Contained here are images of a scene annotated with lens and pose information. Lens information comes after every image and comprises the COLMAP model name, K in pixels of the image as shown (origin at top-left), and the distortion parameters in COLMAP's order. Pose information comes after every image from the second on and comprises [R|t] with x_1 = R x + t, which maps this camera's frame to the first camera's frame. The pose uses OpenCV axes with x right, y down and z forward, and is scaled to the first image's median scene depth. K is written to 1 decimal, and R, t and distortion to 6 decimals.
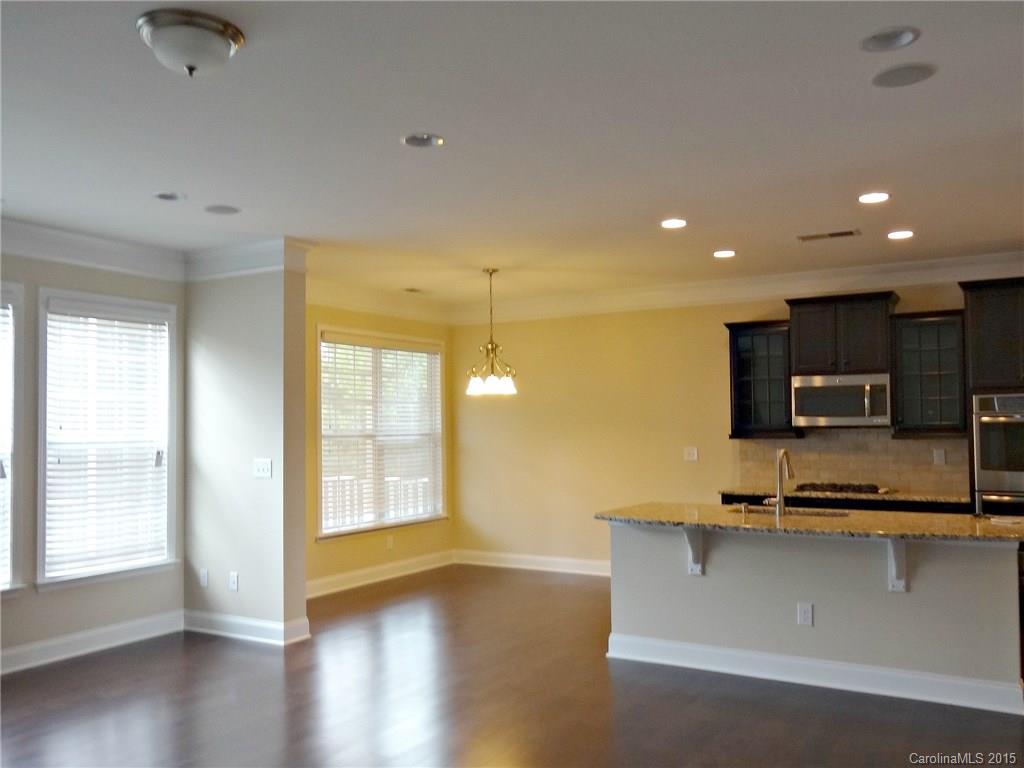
lens RADIAL K [[889.5, 0, 512.0], [0, 889.5, 384.0], [0, 0, 1]] dist [0.093081, 0.002917]
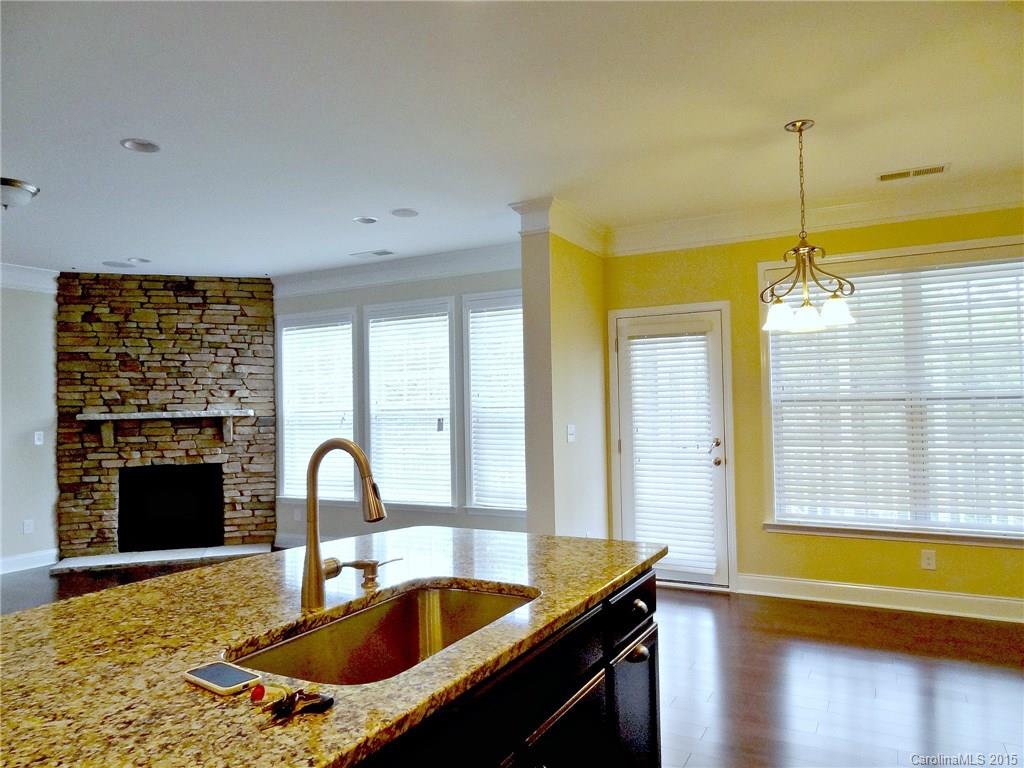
lens RADIAL K [[711.2, 0, 512.0], [0, 711.2, 384.0], [0, 0, 1]] dist [-0.004006, 0.005980]
pose [[0.051895, -0.009673, -0.998606, 0.578280], [0.080941, 0.996704, -0.005449, 0.040636], [0.995367, -0.080545, 0.052507, 1.031493]]
